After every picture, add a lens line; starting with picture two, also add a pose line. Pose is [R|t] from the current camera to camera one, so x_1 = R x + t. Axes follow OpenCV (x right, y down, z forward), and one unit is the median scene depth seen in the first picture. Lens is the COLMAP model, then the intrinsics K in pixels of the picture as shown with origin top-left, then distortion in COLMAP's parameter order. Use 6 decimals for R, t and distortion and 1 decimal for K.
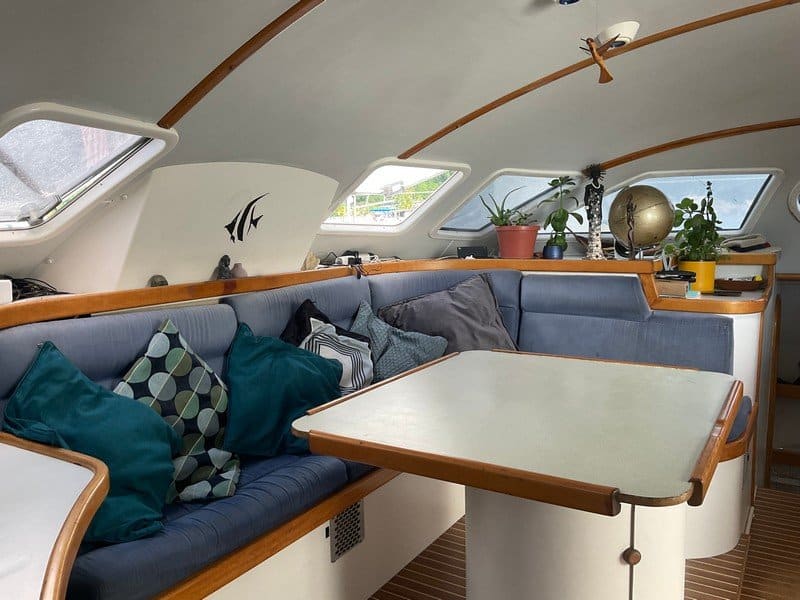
lens RADIAL K [[662.9, 0, 400.0], [0, 662.9, 300.0], [0, 0, 1]] dist [0.000188, -0.000735]
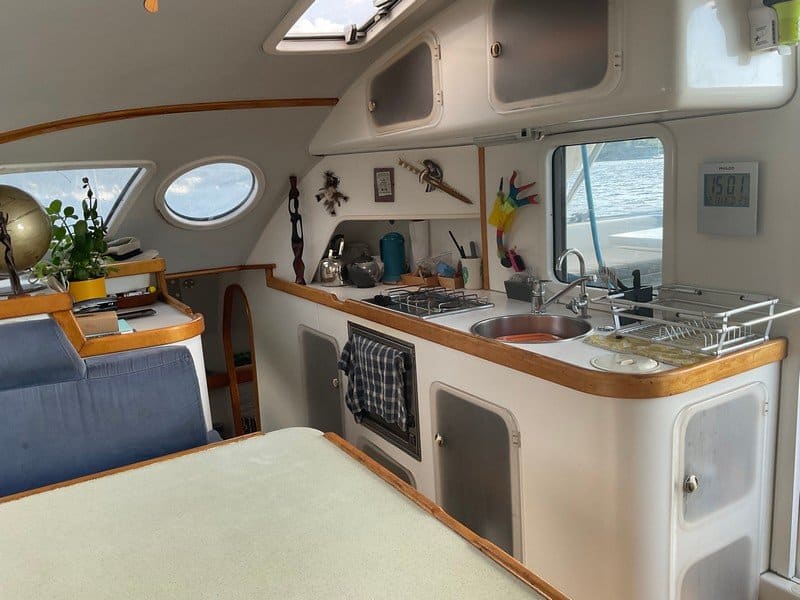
lens RADIAL K [[662.9, 0, 400.0], [0, 662.9, 300.0], [0, 0, 1]] dist [0.000188, -0.000735]
pose [[0.464609, -0.175480, 0.867955, -0.061954], [0.165487, 0.980106, 0.109571, -0.061869], [-0.869916, 0.092727, 0.484405, 0.314028]]
